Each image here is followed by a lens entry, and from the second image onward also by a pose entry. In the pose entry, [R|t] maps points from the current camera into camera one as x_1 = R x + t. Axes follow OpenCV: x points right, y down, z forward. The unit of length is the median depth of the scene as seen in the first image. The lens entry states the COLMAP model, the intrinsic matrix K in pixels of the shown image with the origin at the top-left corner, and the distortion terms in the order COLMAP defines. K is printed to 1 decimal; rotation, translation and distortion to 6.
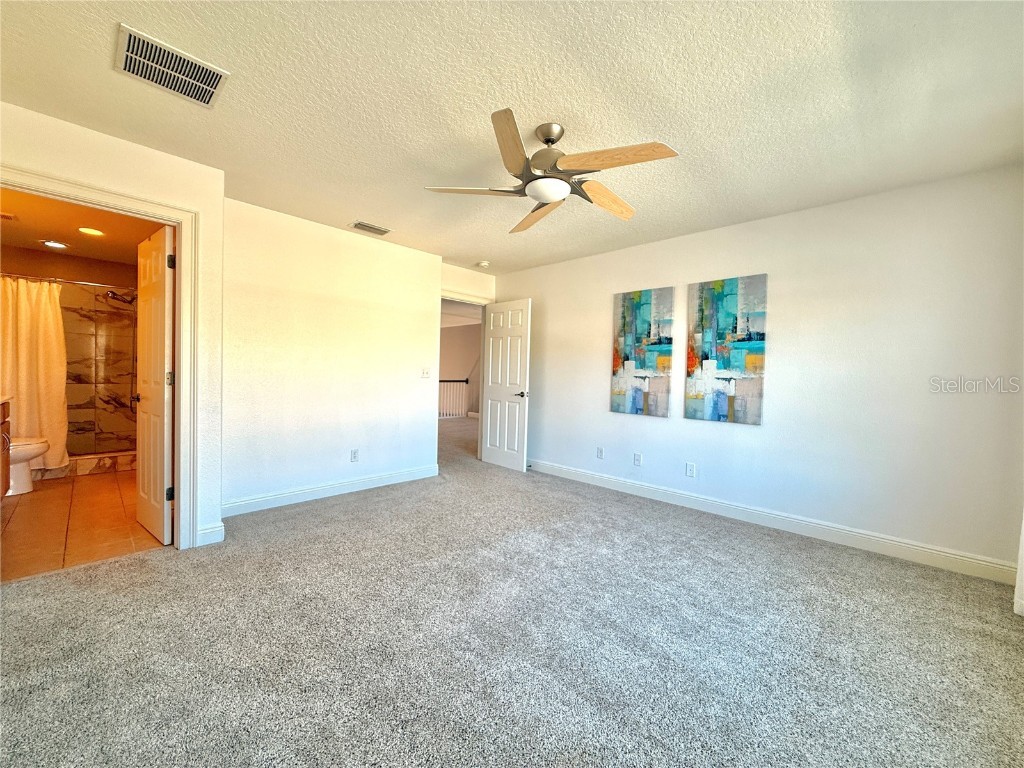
lens RADIAL K [[406.4, 0, 511.4], [0, 406.4, 383.8], [0, 0, 1]] dist [-0.001970, 0.000182]
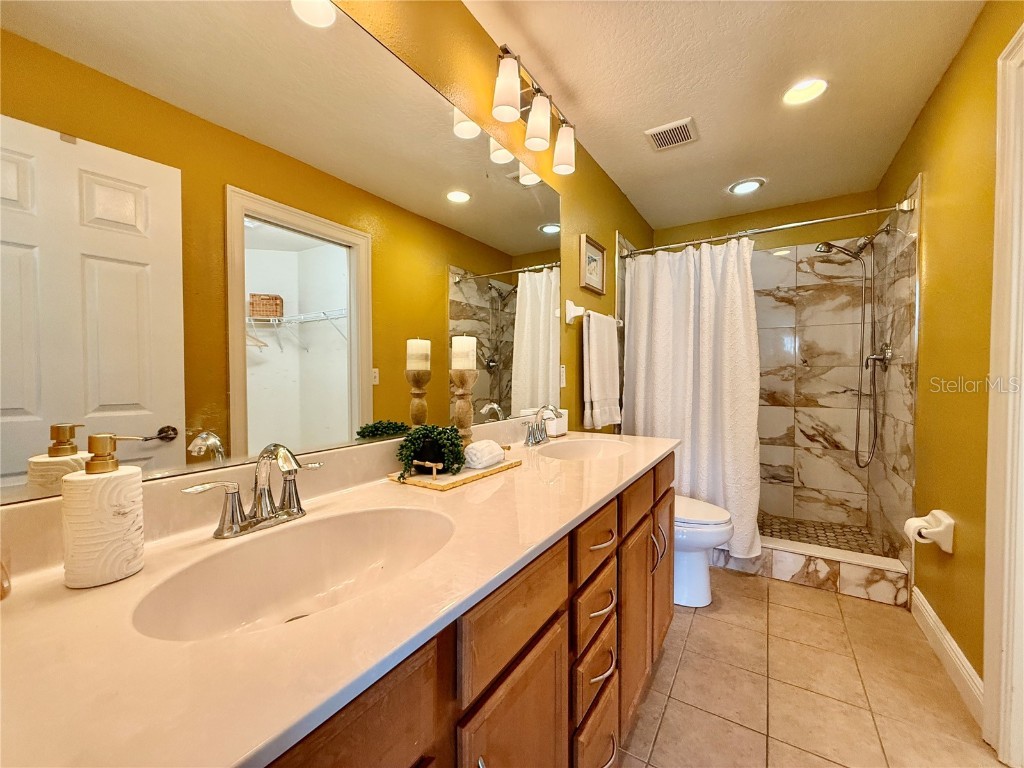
lens RADIAL K [[406.4, 0, 511.3], [0, 406.4, 383.1], [0, 0, 1]] dist [-0.001970, 0.000182]
pose [[0.196128, -0.004590, -0.980567, -0.521763], [-0.015329, 0.999853, -0.007746, -0.025400], [0.980458, 0.016550, 0.196029, 0.470241]]
